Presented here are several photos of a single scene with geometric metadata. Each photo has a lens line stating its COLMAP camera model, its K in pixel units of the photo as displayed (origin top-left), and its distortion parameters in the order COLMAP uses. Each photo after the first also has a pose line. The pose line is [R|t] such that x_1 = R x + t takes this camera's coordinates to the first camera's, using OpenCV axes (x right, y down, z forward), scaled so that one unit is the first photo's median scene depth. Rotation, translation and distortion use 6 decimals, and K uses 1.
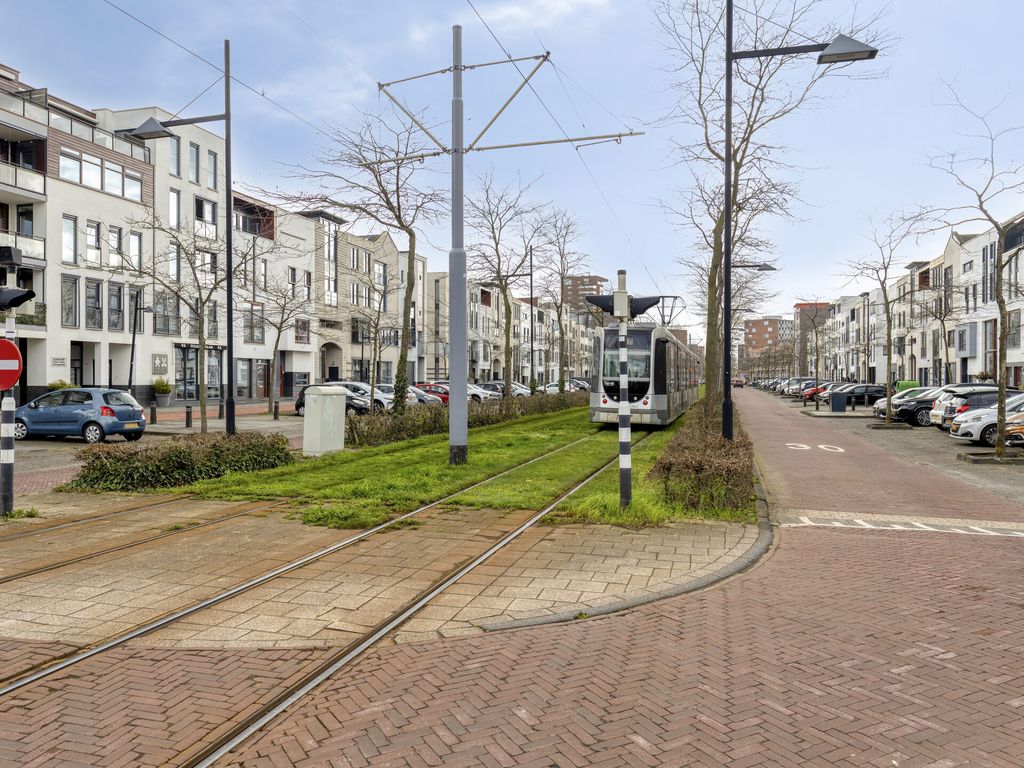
lens RADIAL K [[1044.2, 0, 529.6], [0, 1044.2, 421.4], [0, 0, 1]] dist [0.002762, 0.000000]
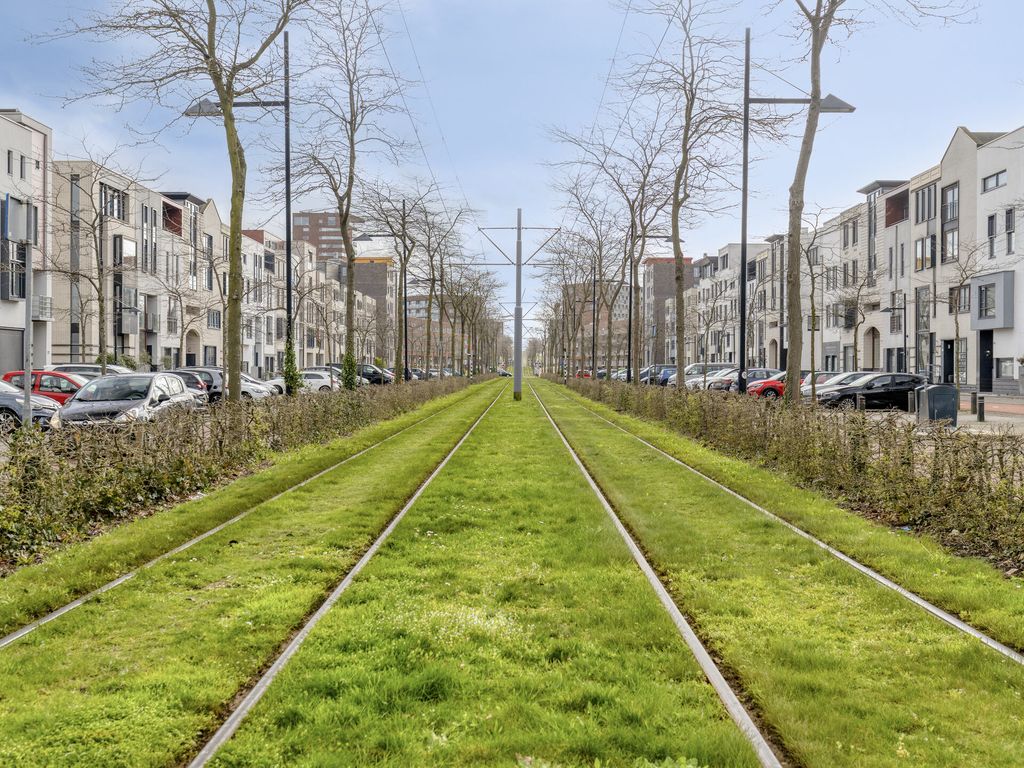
lens RADIAL K [[1053.4, 0, 505.1], [0, 1053.4, 381.3], [0, 0, 1]] dist [0.009641, 0.000000]
pose [[0.965757, -0.002222, 0.259440, -0.020468], [0.011219, 0.999386, -0.033203, -0.014306], [-0.259207, 0.034976, 0.965188, 0.509357]]
